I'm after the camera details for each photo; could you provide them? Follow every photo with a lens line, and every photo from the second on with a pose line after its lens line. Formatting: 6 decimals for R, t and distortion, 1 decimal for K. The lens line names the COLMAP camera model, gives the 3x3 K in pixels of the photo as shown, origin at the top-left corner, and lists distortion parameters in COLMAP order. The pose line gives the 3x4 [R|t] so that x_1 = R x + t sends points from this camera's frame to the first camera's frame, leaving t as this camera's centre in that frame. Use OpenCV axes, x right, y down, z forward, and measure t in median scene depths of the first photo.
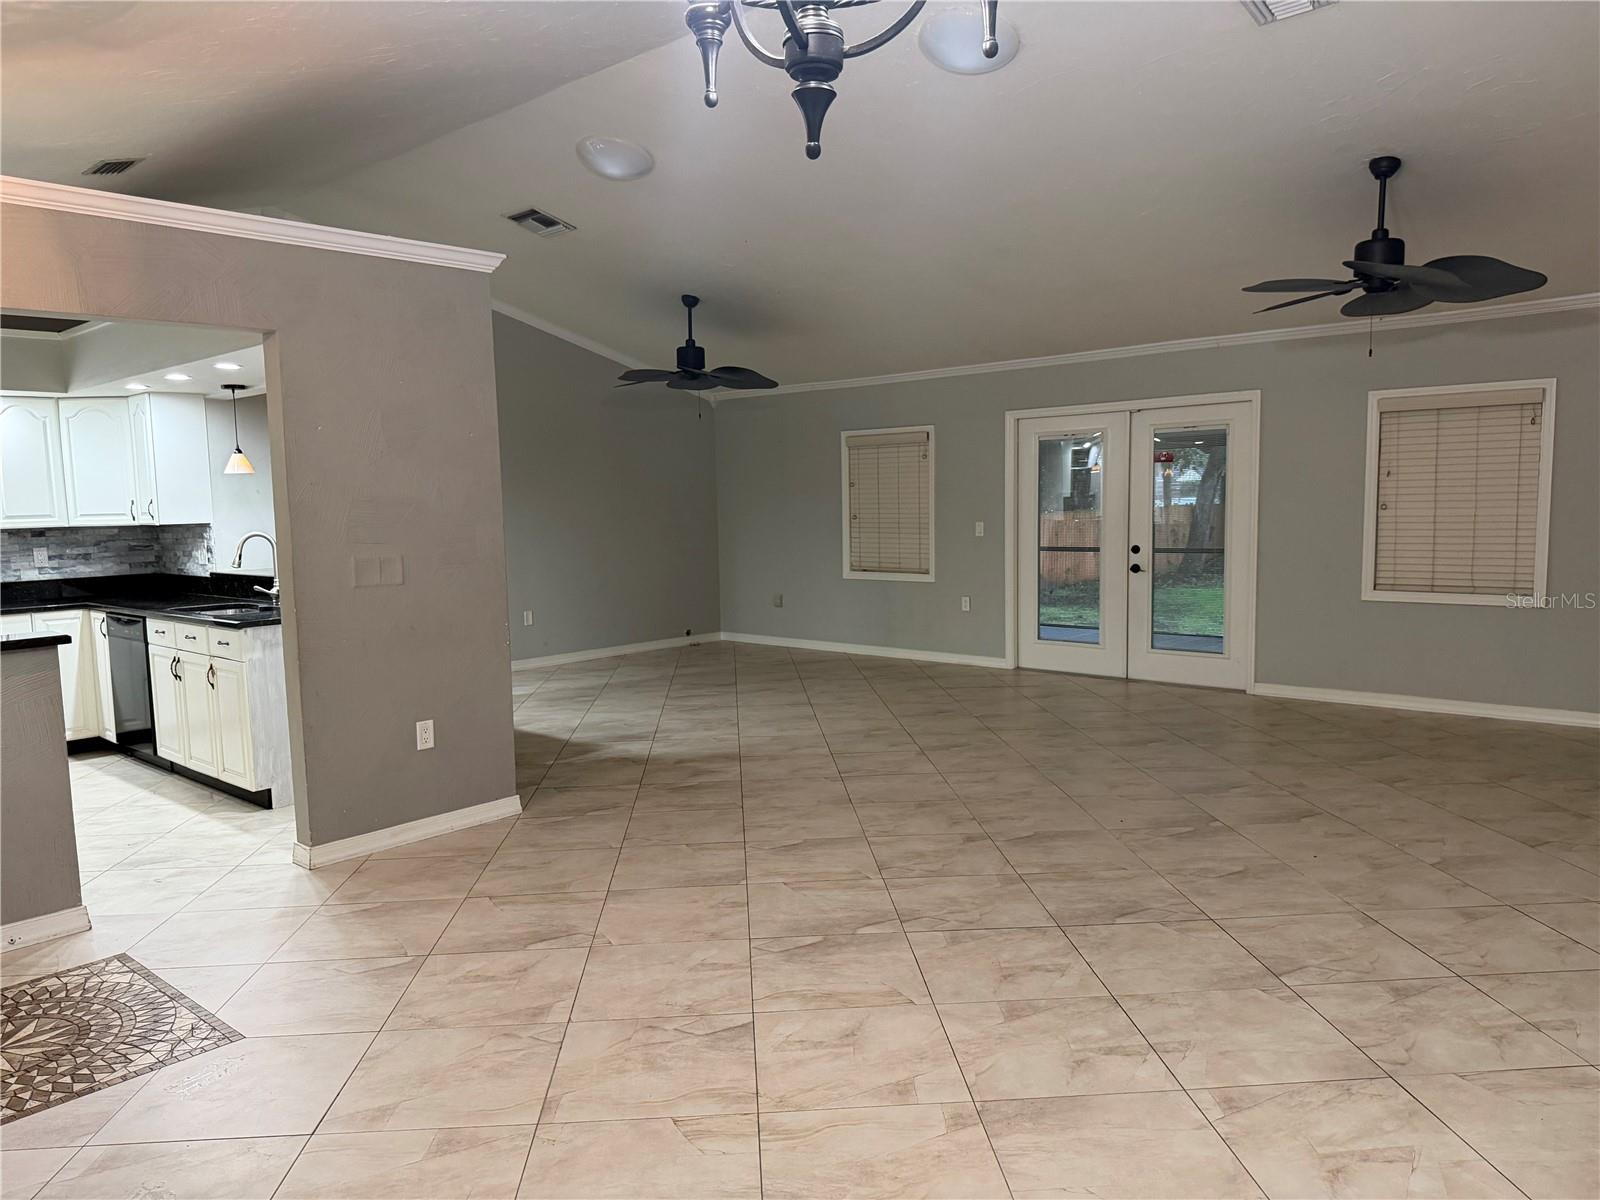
lens RADIAL K [[1132.2, 0, 772.7], [0, 1132.2, 628.0], [0, 0, 1]] dist [0.063708, -0.091083]
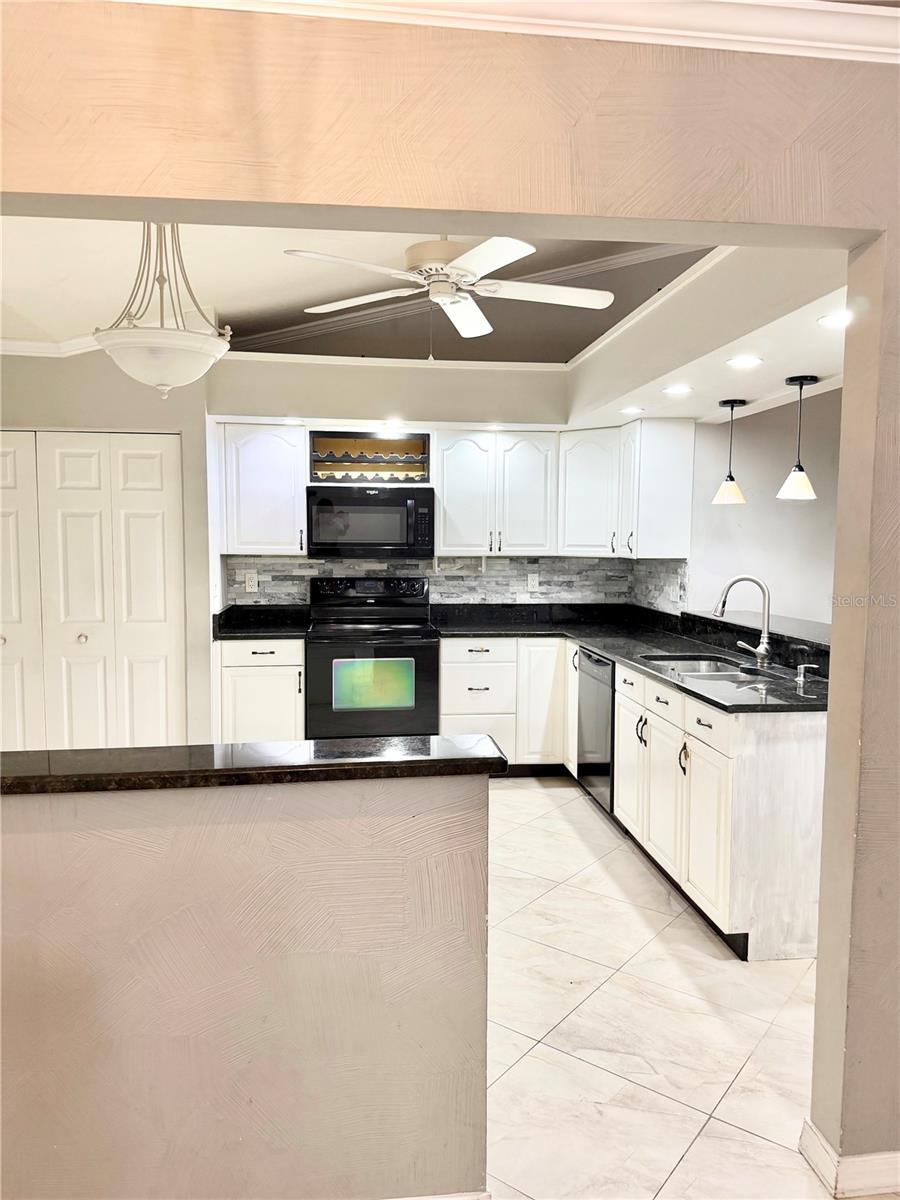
lens RADIAL K [[849.2, 0, 449.6], [0, 849.2, 604.7], [0, 0, 1]] dist [0.063708, -0.091083]
pose [[0.768490, 0.077227, -0.635184, -0.197318], [-0.094463, 0.995505, 0.006747, -0.040939], [0.632850, 0.054816, 0.772331, 0.346755]]
